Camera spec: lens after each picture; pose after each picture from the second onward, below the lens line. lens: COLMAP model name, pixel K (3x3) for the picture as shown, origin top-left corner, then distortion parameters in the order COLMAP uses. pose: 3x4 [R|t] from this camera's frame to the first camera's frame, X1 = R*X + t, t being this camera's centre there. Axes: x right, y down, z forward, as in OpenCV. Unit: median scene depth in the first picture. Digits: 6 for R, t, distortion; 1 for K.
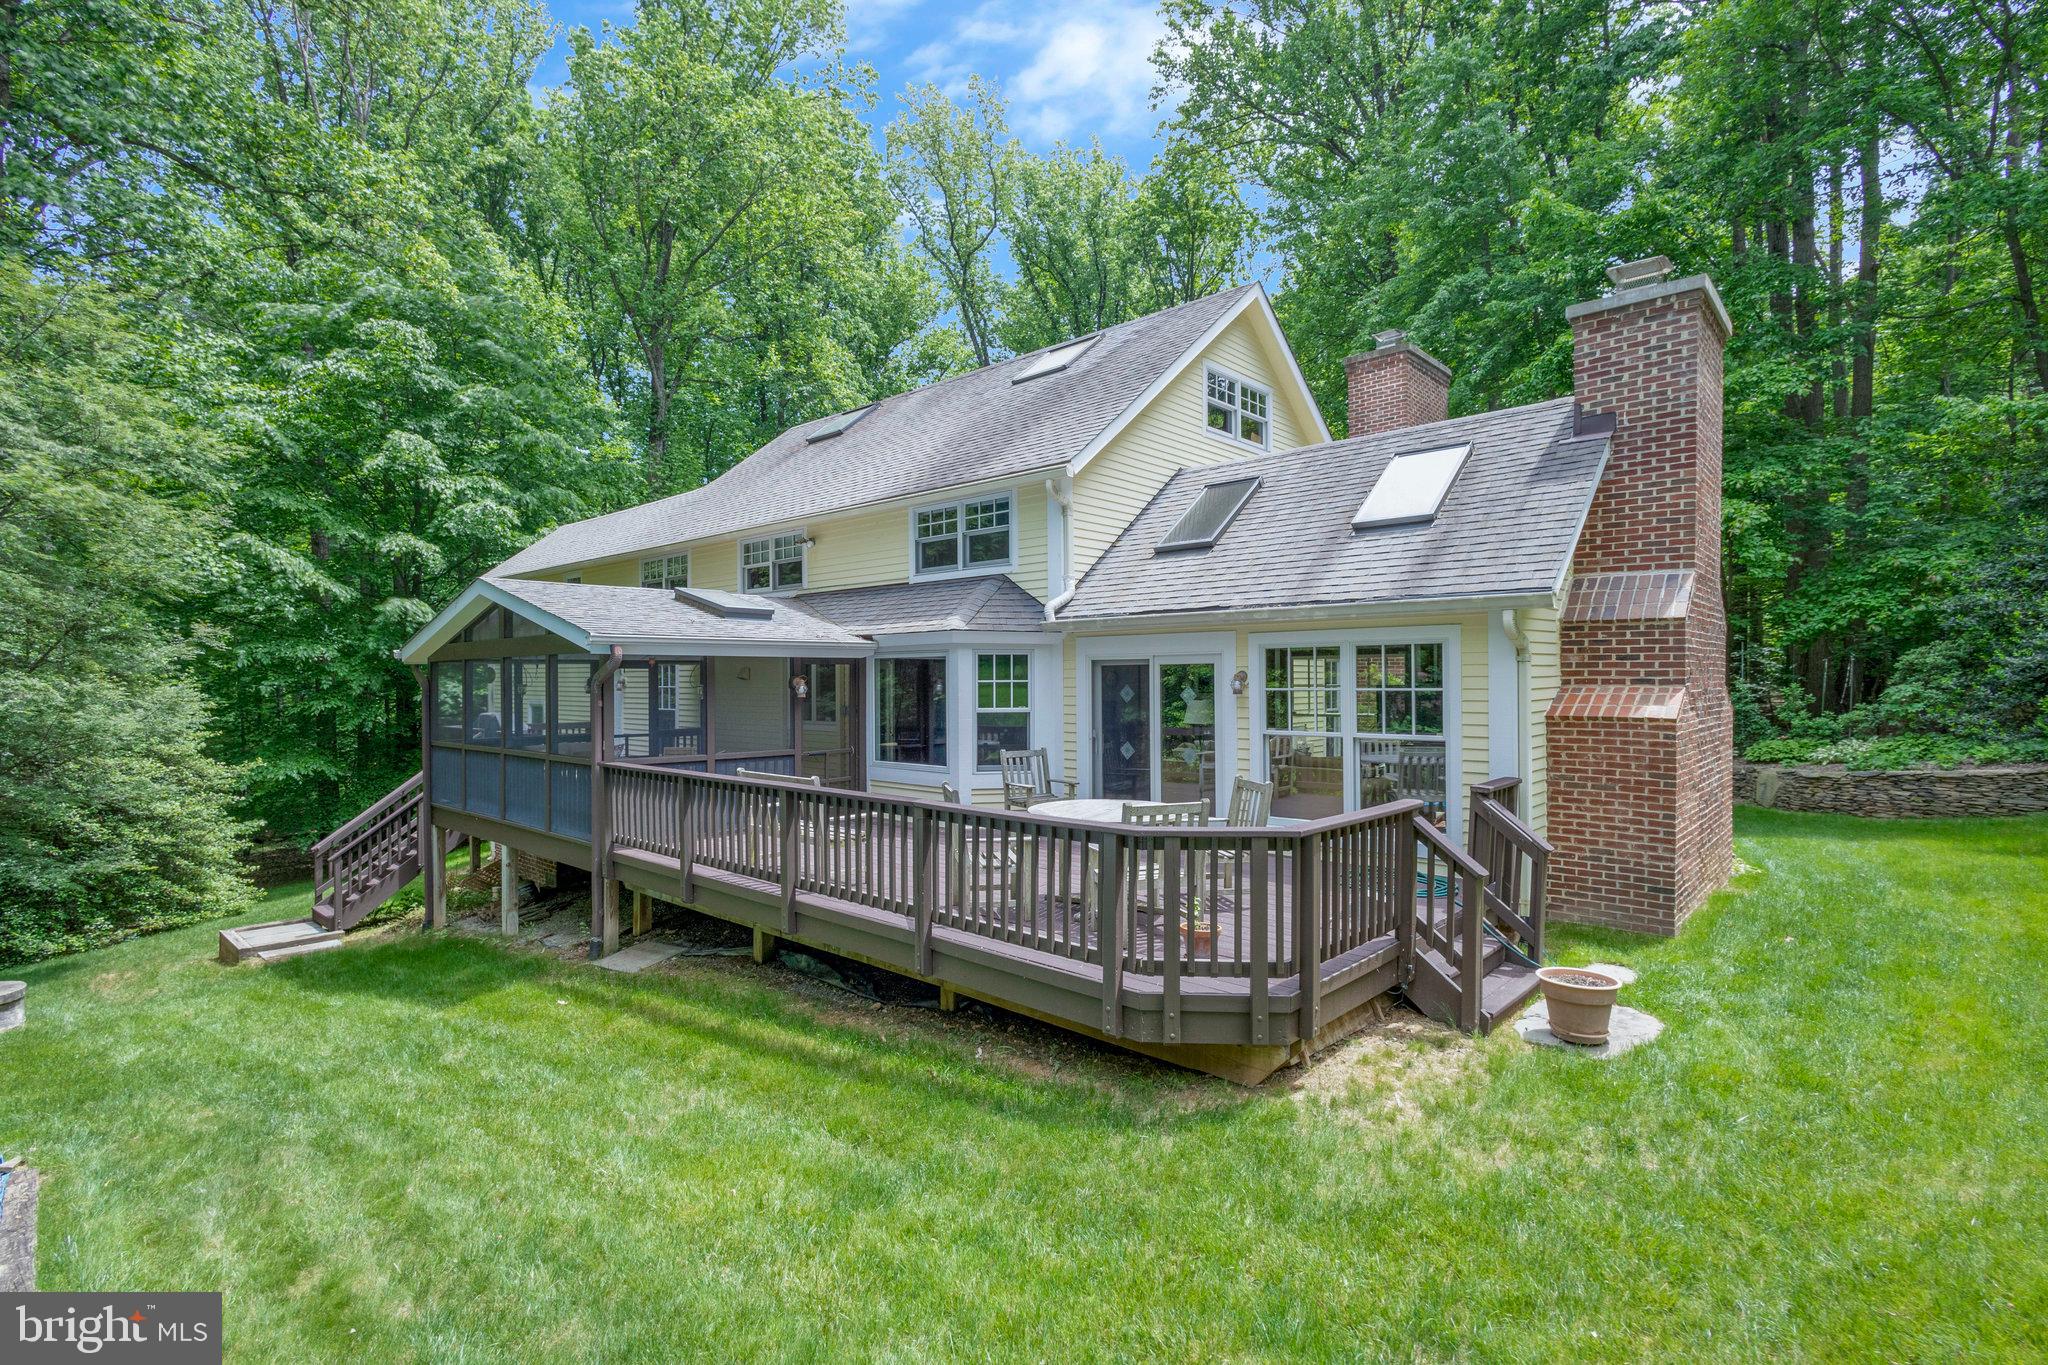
lens RADIAL K [[935.8, 0, 1011.4], [0, 935.8, 683.0], [0, 0, 1]] dist [-0.004391, 0.000140]
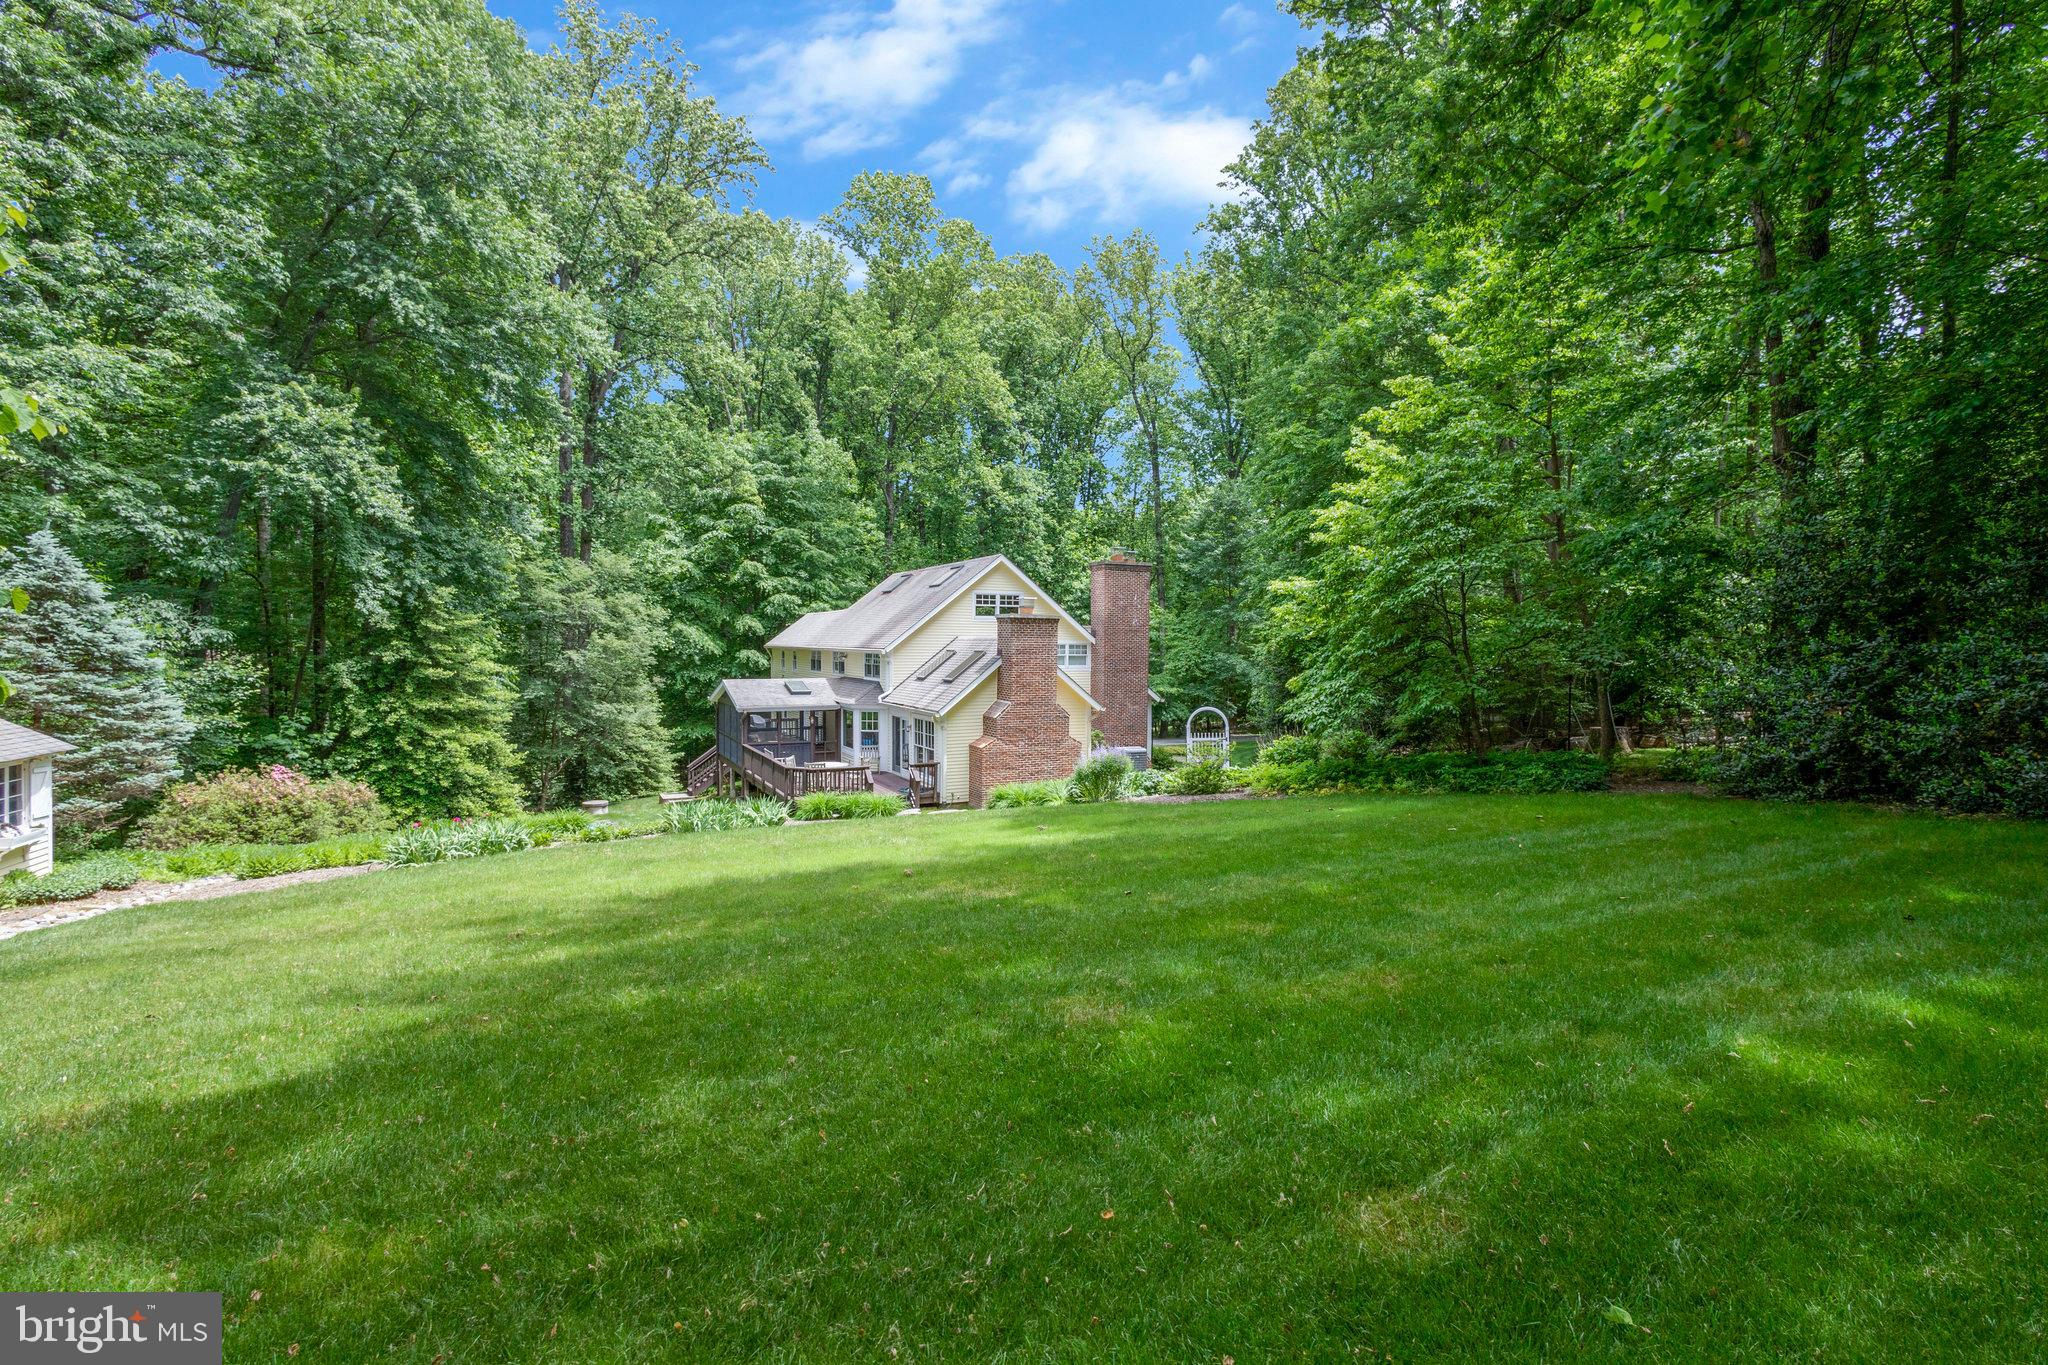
lens RADIAL K [[935.8, 0, 1031.0], [0, 935.8, 673.0], [0, 0, 1]] dist [-0.004391, 0.000140]
pose [[0.932721, 0.024402, -0.359773, 1.075708], [-0.014457, 0.999436, 0.030307, -0.176488], [0.360310, -0.023067, 0.932547, -1.087001]]
